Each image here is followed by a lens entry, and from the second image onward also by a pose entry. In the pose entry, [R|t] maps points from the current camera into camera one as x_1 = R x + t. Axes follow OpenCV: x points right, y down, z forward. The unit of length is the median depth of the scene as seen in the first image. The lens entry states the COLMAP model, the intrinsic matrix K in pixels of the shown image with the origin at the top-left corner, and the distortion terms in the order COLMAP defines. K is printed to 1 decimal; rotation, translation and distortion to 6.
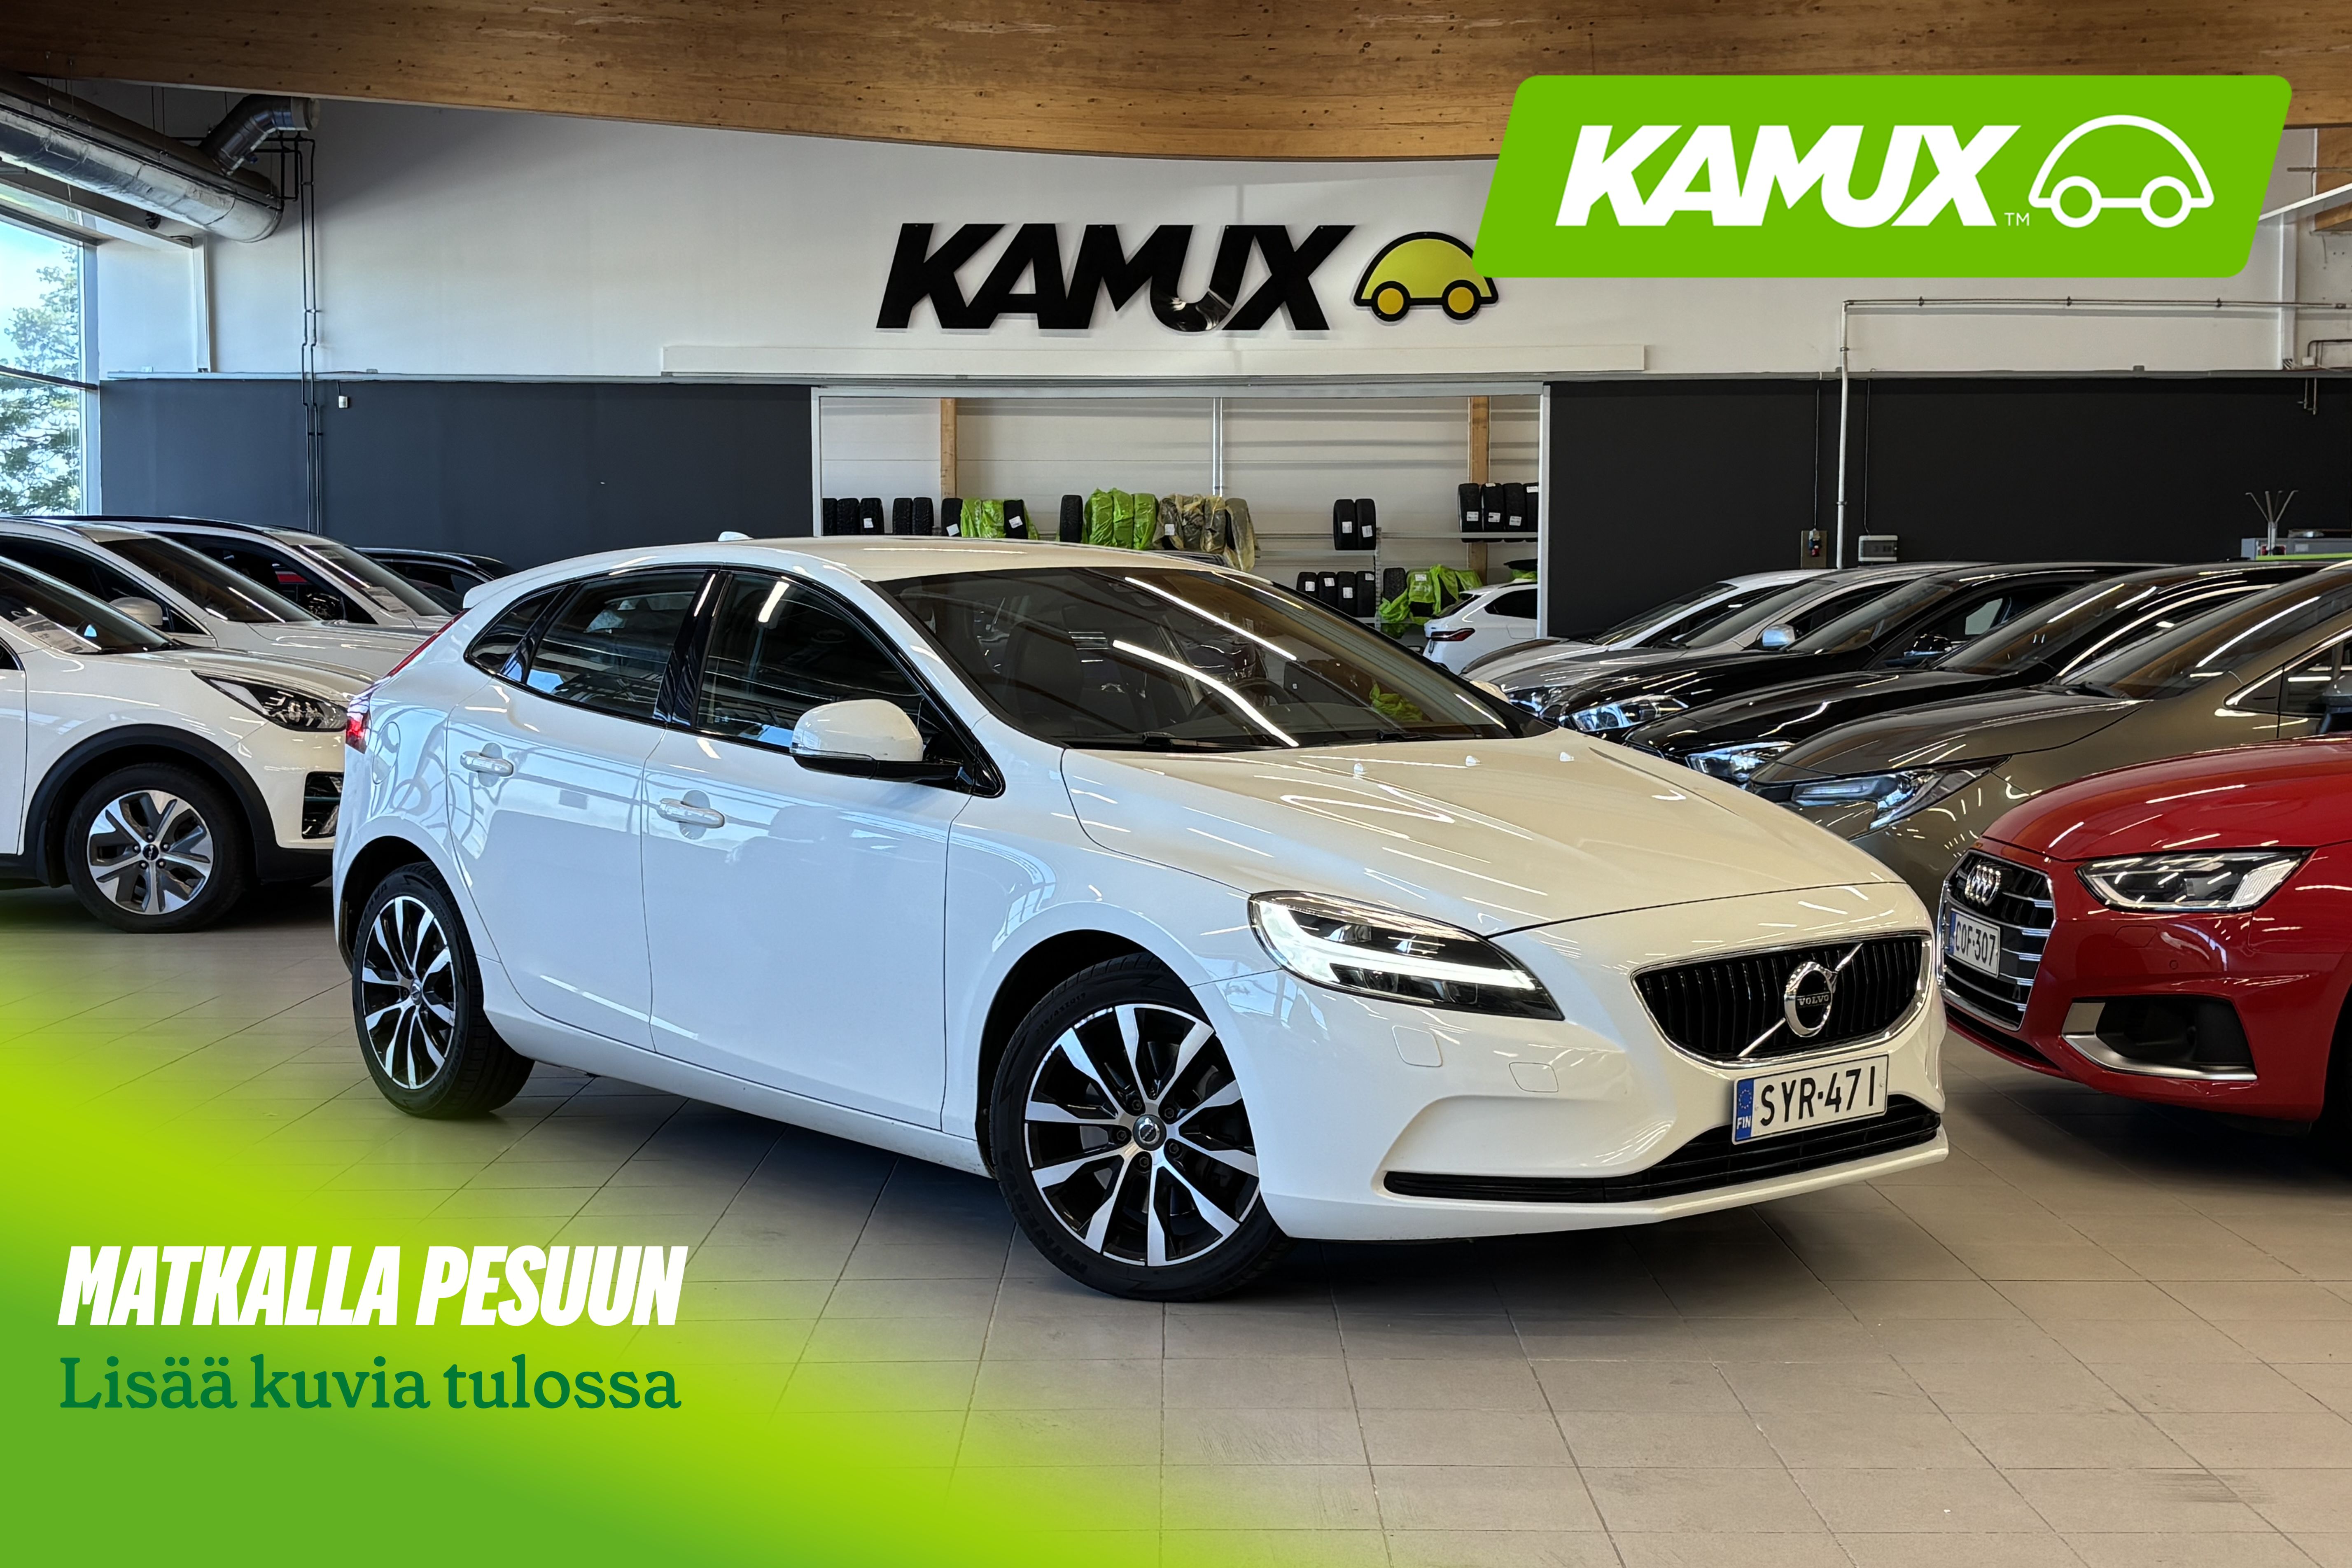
lens RADIAL K [[2980.4, 0, 1176.0], [0, 2980.4, 783.2], [0, 0, 1]] dist [0.013056, 0.000000]
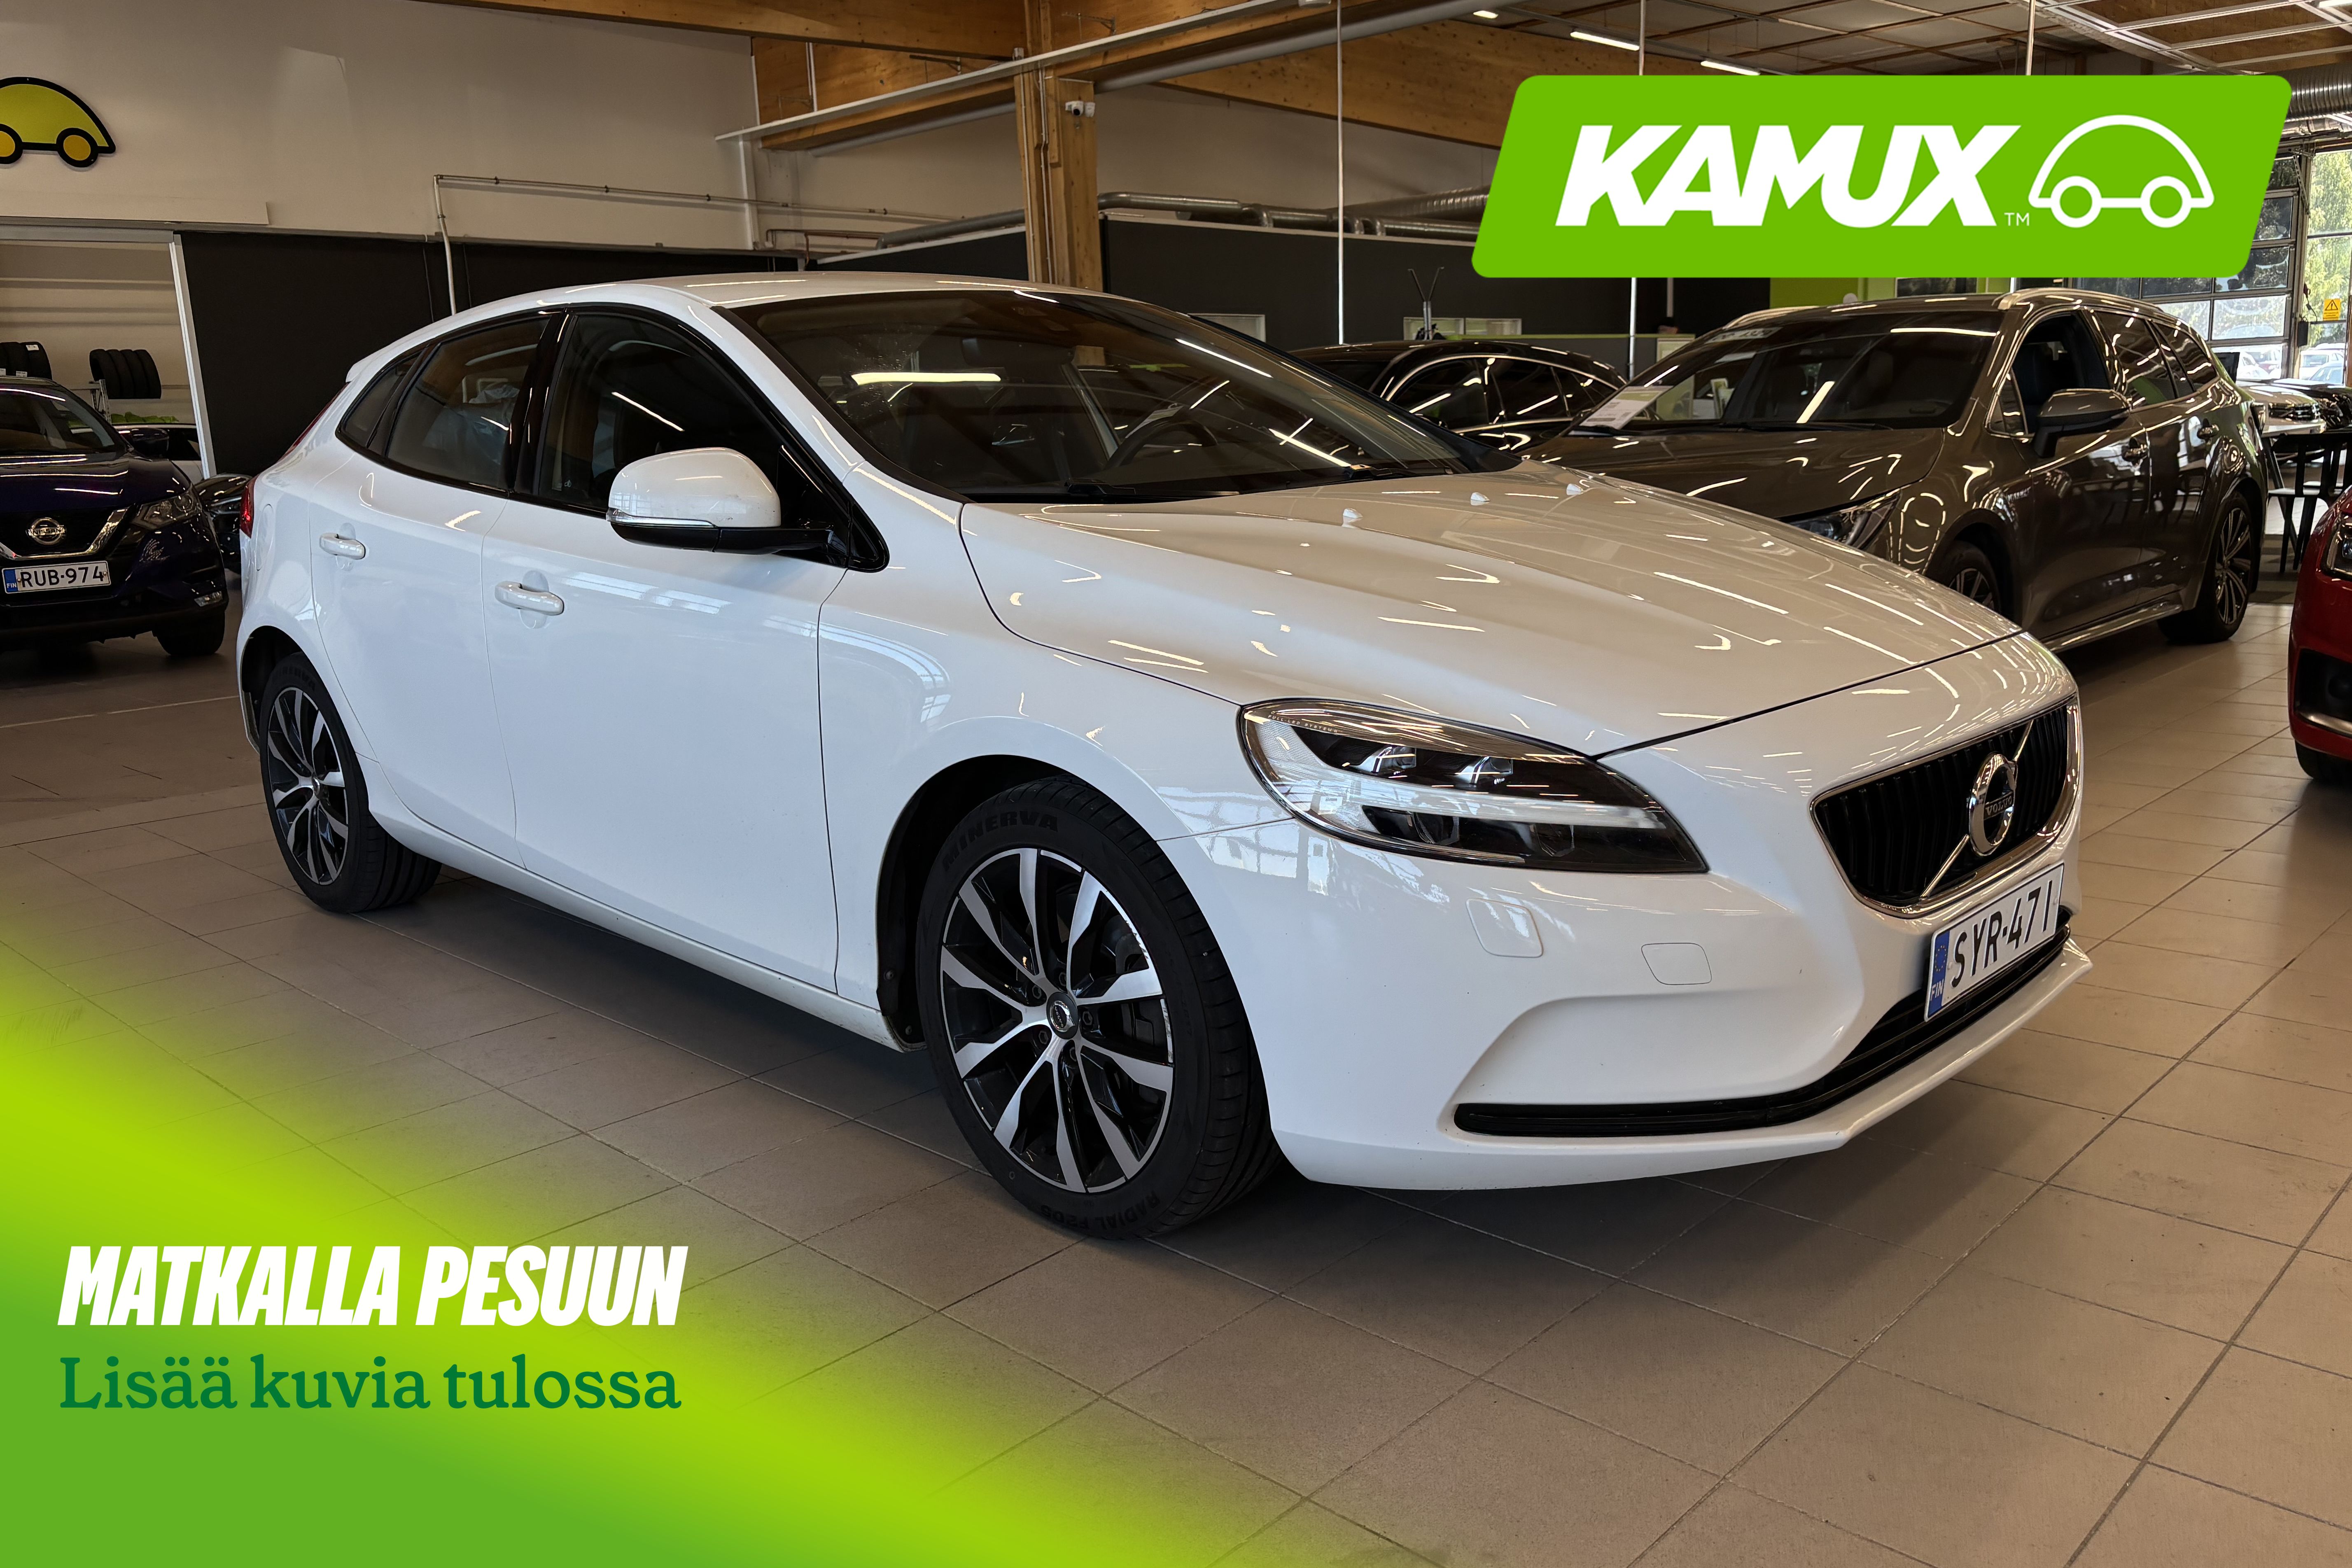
lens RADIAL K [[1785.2, 0, 1183.2], [0, 1785.2, 787.9], [0, 0, 1]] dist [0.039655, -0.002202]
pose [[0.997258, -0.049115, 0.055350, -0.011094], [0.040650, 0.988617, 0.144860, -0.003939], [-0.061835, -0.142213, 0.987903, 0.576872]]
